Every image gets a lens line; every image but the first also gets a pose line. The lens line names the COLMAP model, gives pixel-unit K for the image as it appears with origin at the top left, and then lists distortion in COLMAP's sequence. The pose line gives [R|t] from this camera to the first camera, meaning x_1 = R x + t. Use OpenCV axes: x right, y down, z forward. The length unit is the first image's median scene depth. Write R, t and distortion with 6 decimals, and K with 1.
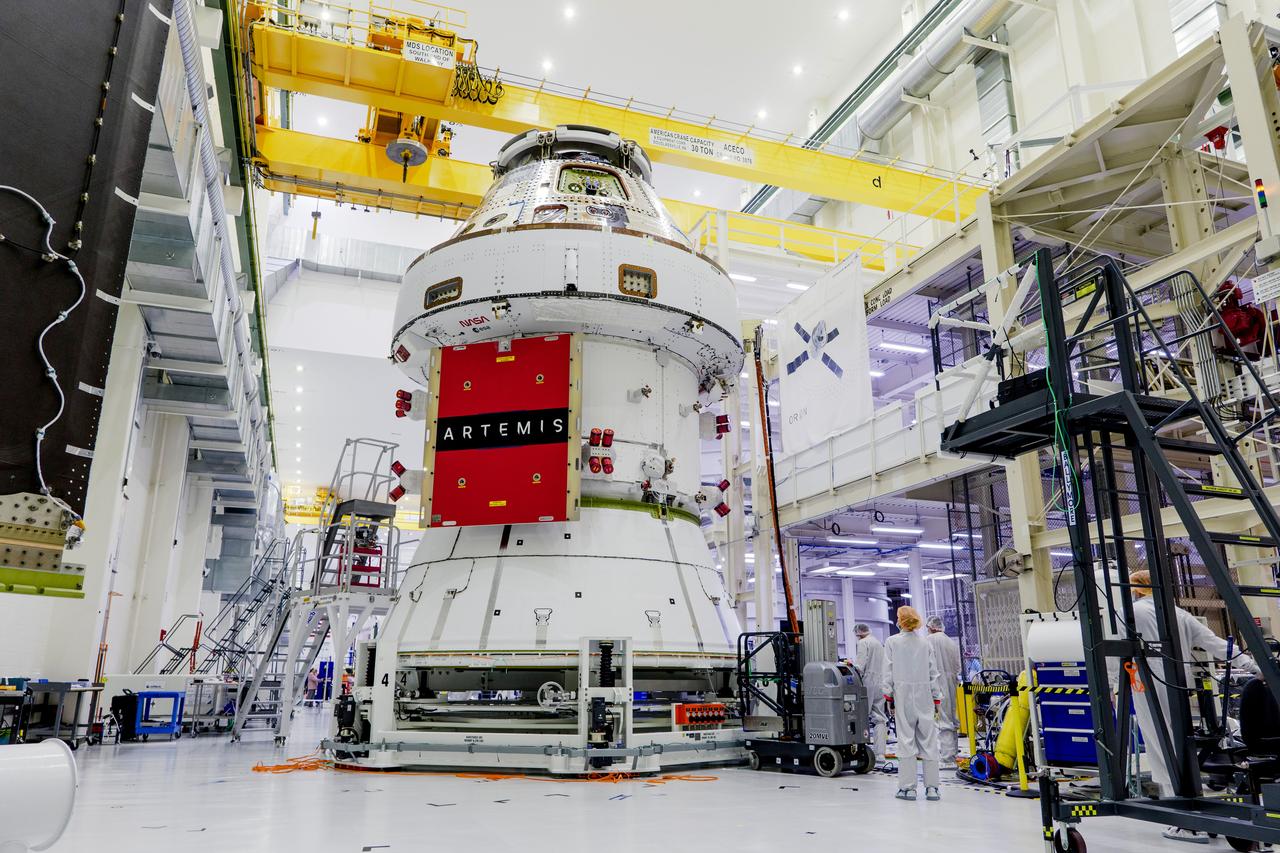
lens RADIAL K [[901.2, 0, 633.7], [0, 901.2, 428.4], [0, 0, 1]] dist [-0.017163, 0.011272]
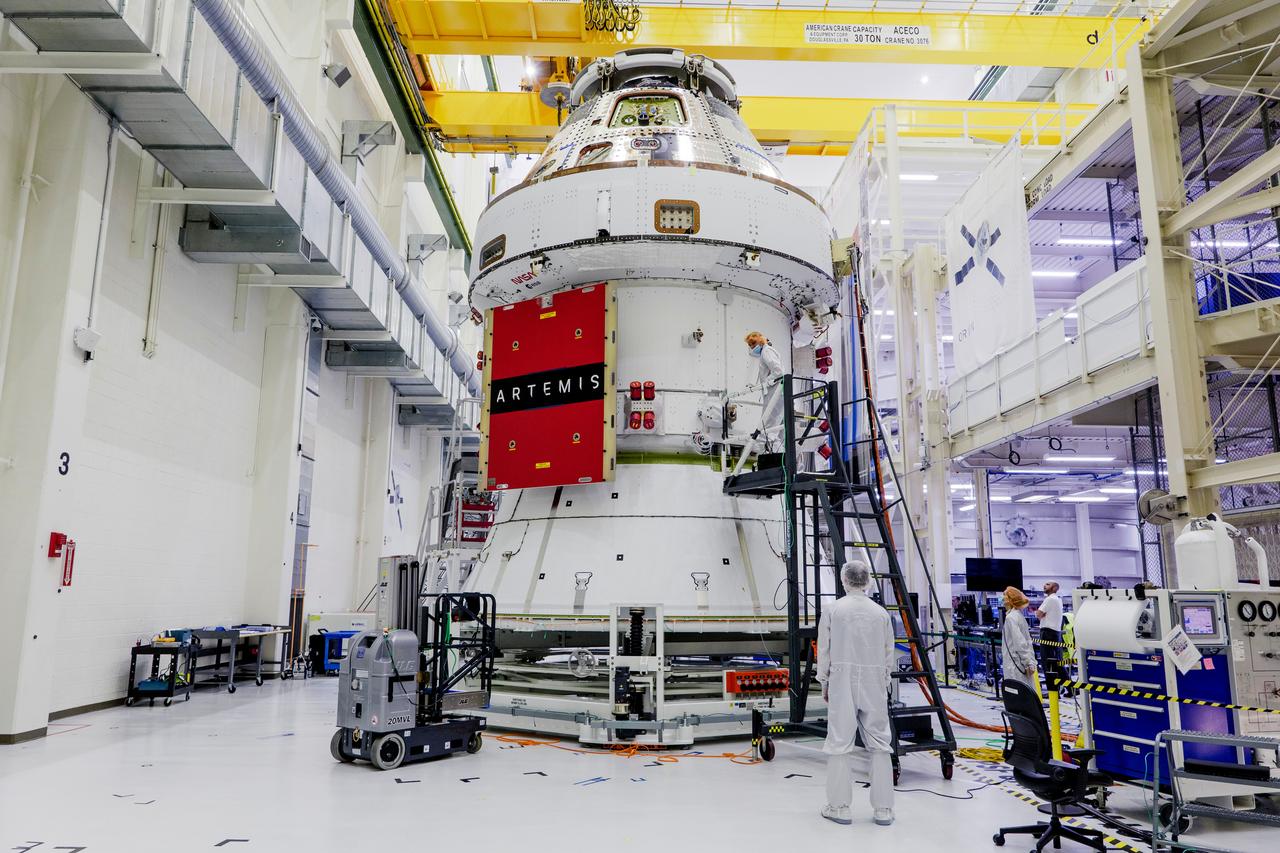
lens RADIAL K [[901.2, 0, 621.6], [0, 901.2, 430.8], [0, 0, 1]] dist [-0.017163, 0.011272]
pose [[0.950429, -0.051851, -0.306587, 0.212793], [0.079135, 0.993867, 0.077237, -0.021011], [0.300702, -0.097670, 0.948704, 0.088157]]
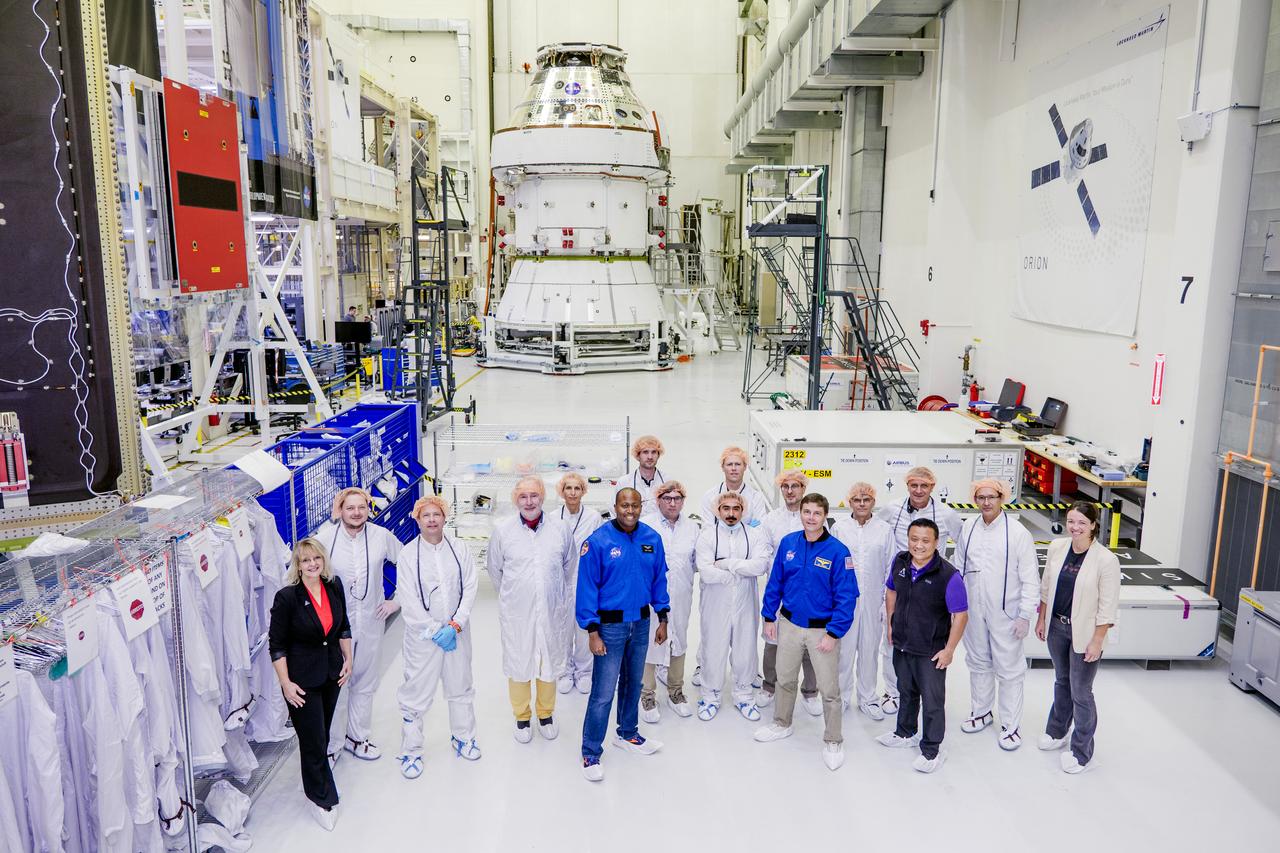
lens RADIAL K [[927.5, 0, 643.1], [0, 927.5, 426.3], [0, 0, 1]] dist [-0.017643, 0.006607]
pose [[0.942339, 0.065721, -0.328144, 0.851060], [0.083777, 0.902981, 0.421434, -0.464793], [0.324005, -0.424624, 0.845408, -0.992885]]
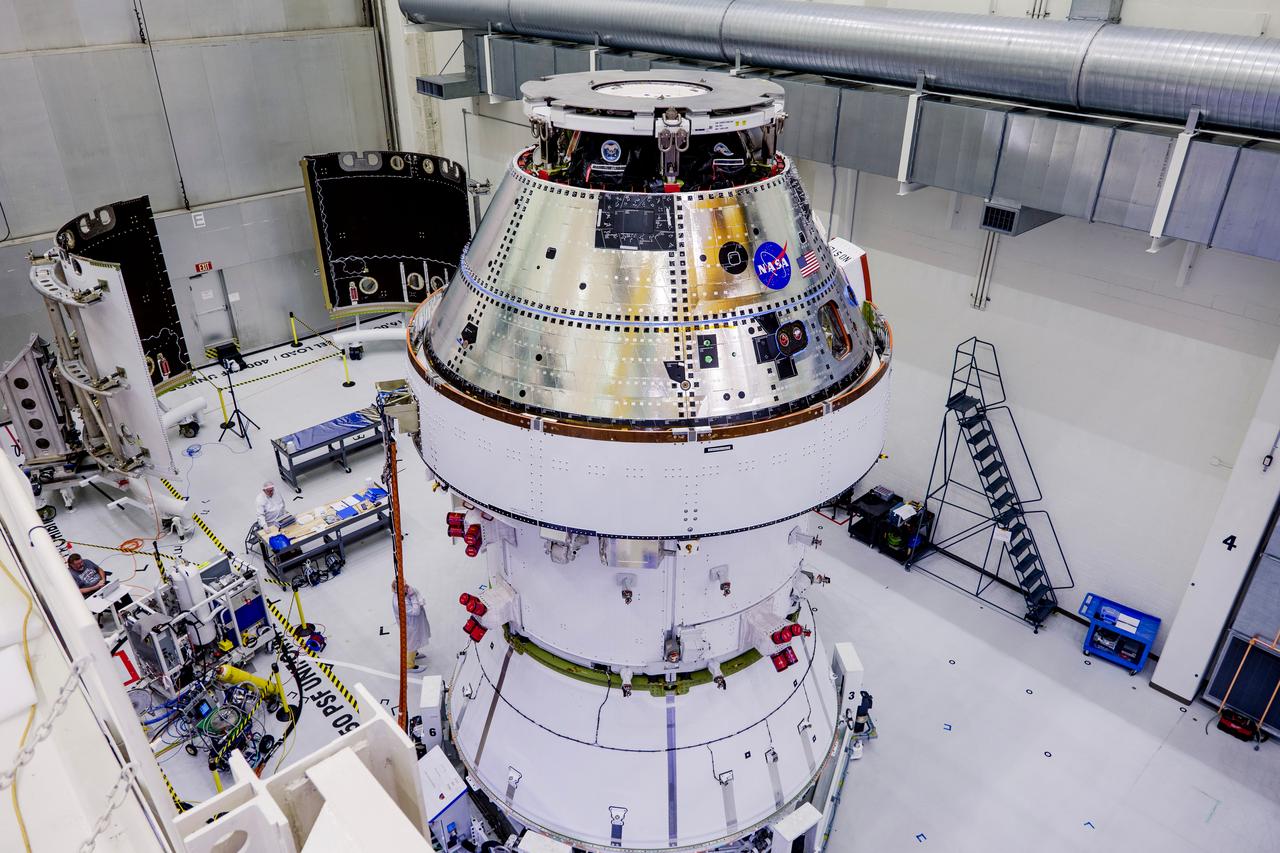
lens RADIAL K [[901.2, 0, 634.6], [0, 901.2, 426.0], [0, 0, 1]] dist [-0.017163, 0.011272]
pose [[0.918798, -0.188032, 0.347065, -0.394183], [-0.110385, 0.721775, 0.683268, -0.646710], [-0.378980, -0.666096, 0.642410, 0.588699]]
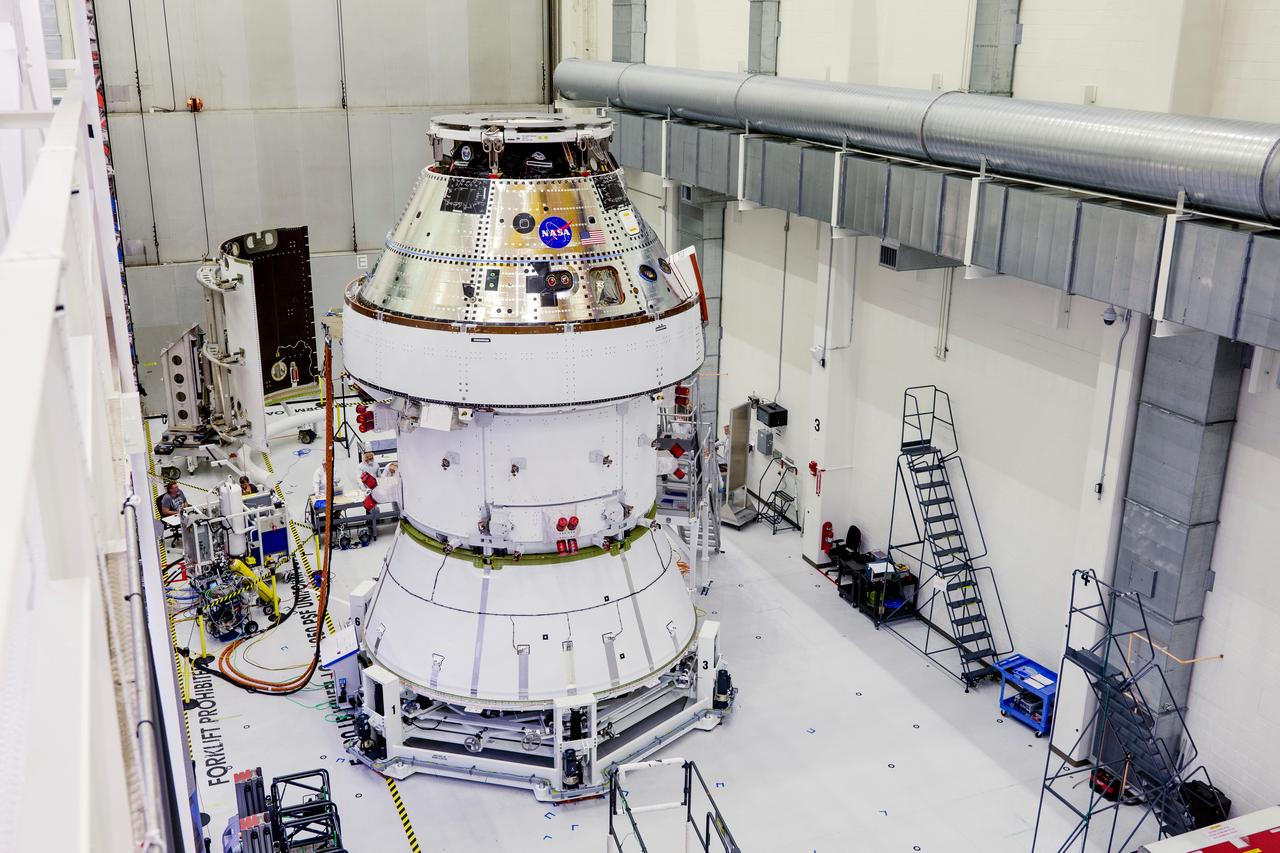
lens RADIAL K [[1235.6, 0, 636.9], [0, 1235.6, 425.4], [0, 0, 1]] dist [-0.024691, 0.000000]
pose [[0.998315, -0.008799, 0.057364, -0.032688], [-0.024721, 0.829806, 0.557503, -0.861253], [-0.052507, -0.557982, 0.828190, -0.171940]]
